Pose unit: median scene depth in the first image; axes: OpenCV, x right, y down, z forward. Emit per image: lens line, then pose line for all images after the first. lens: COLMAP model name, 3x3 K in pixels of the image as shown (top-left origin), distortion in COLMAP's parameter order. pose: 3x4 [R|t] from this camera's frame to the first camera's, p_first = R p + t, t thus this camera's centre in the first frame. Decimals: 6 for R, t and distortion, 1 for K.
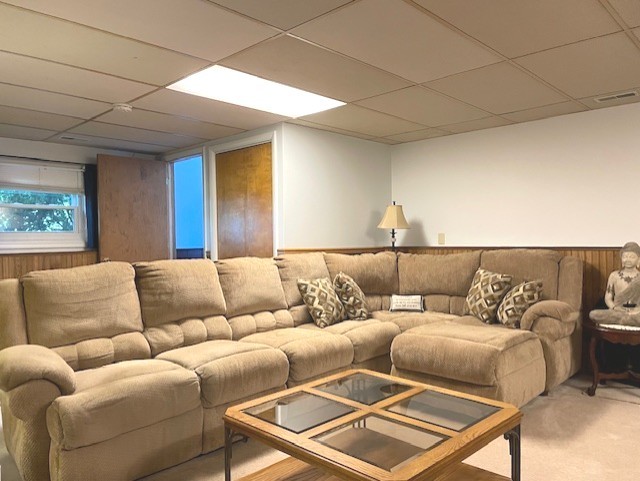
lens RADIAL K [[485.6, 0, 317.4], [0, 485.6, 241.6], [0, 0, 1]] dist [0.088245, -0.108519]
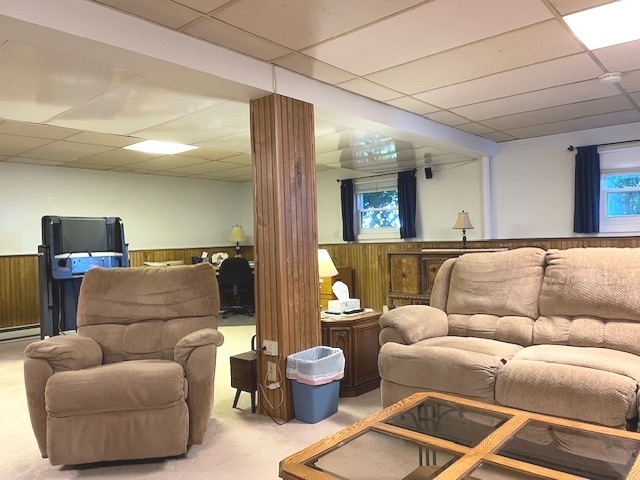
lens RADIAL K [[485.6, 0, 321.2], [0, 485.6, 237.0], [0, 0, 1]] dist [0.088245, -0.108519]
pose [[0.062298, 0.005663, -0.998042, 0.489116], [0.022966, 0.999711, 0.007106, 0.001235], [0.997793, -0.023364, 0.062149, 0.418828]]
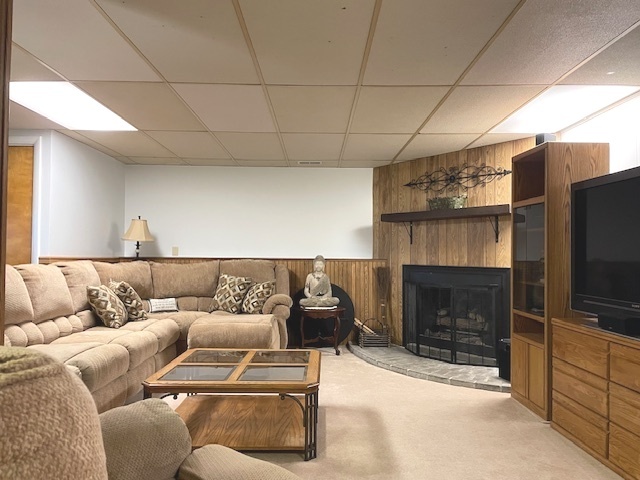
lens RADIAL K [[485.6, 0, 317.7], [0, 485.6, 243.3], [0, 0, 1]] dist [0.088245, -0.108519]
pose [[0.711815, 0.036414, 0.701423, -0.445698], [-0.013531, 0.999181, -0.038140, 0.021145], [-0.702237, 0.017658, 0.711724, -0.109049]]
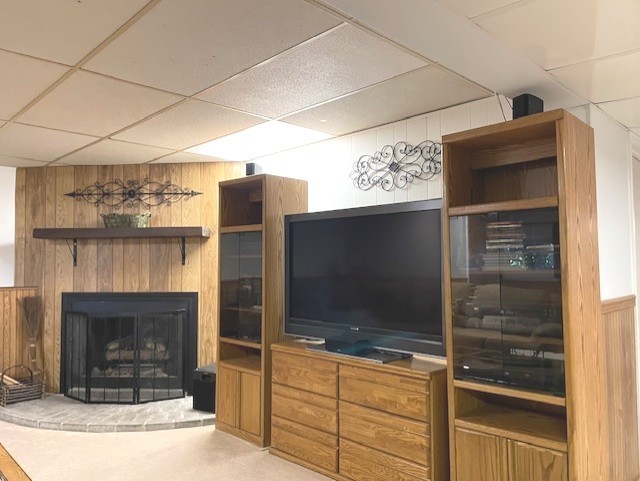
lens RADIAL K [[485.6, 0, 319.2], [0, 485.6, 243.5], [0, 0, 1]] dist [0.088245, -0.108519]
pose [[0.016916, 0.057920, 0.998178, -0.431279], [0.013695, 0.998214, -0.058154, -0.015171], [-0.999763, 0.014654, 0.016093, 0.113791]]
